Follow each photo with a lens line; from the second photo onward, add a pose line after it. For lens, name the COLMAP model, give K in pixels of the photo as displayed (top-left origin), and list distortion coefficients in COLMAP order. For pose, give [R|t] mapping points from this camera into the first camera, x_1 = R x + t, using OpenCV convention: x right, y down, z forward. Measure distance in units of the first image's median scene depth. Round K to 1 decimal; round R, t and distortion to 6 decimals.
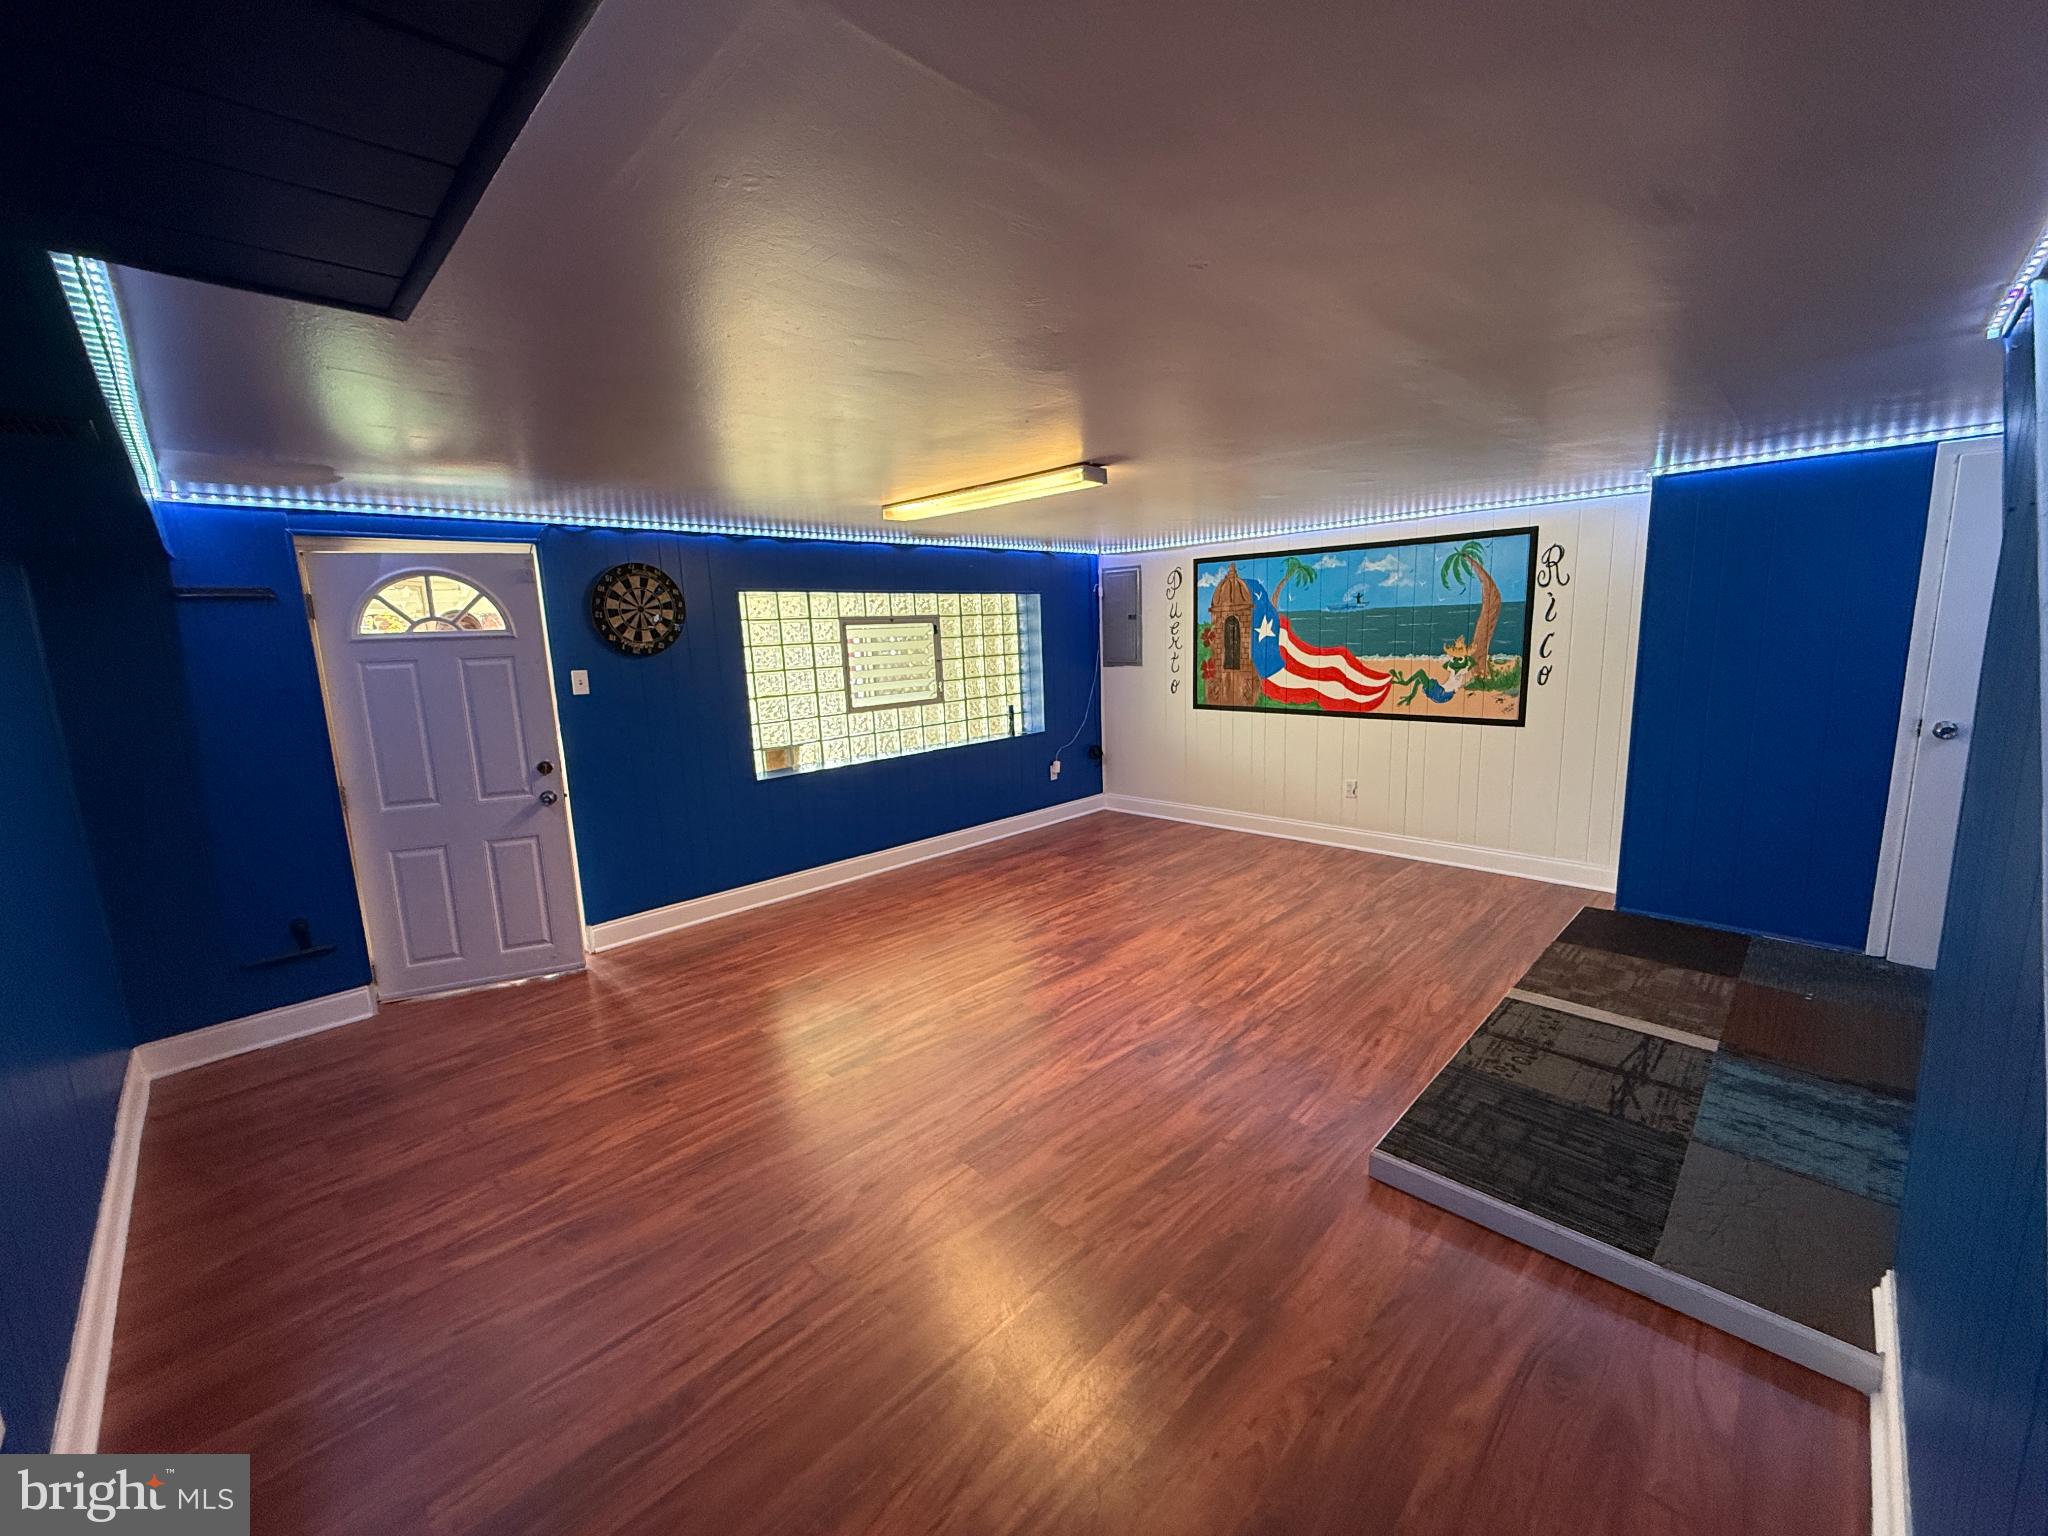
lens RADIAL K [[818.0, 0, 1013.6], [0, 818.0, 769.5], [0, 0, 1]] dist [0.000709, -0.000194]
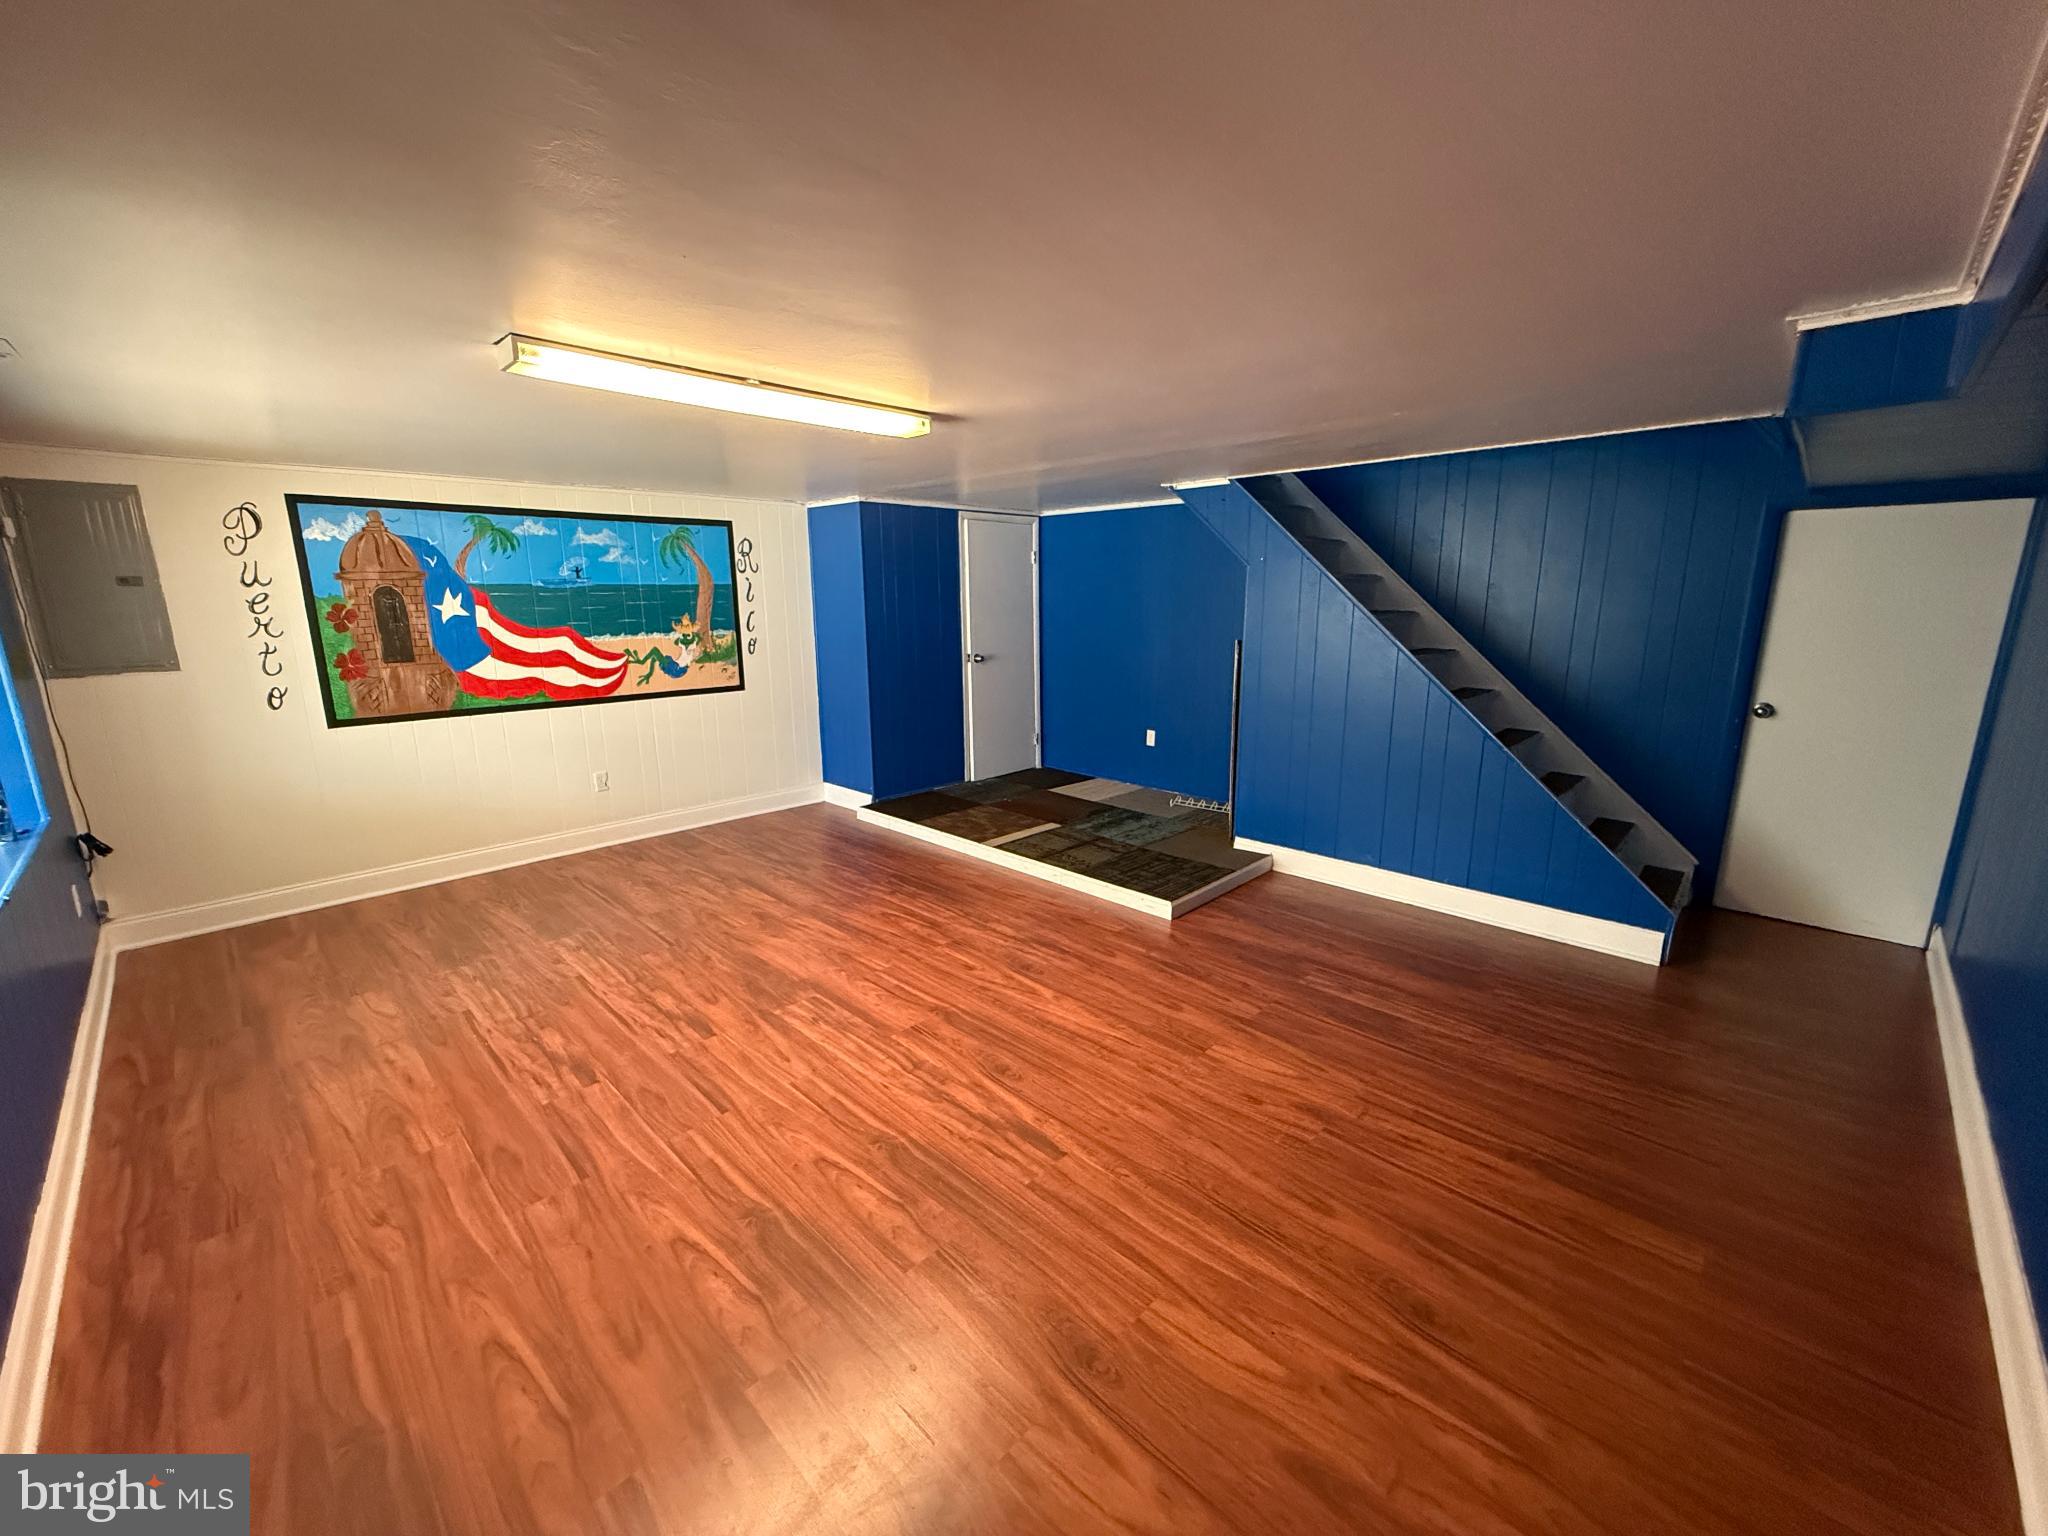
lens RADIAL K [[818.0, 0, 1024.1], [0, 818.0, 770.3], [0, 0, 1]] dist [0.000709, -0.000194]
pose [[-0.017177, -0.179181, 0.983666, -0.579846], [0.177477, 0.967642, 0.179361, -0.080651], [-0.983975, 0.177659, 0.015179, 0.601880]]
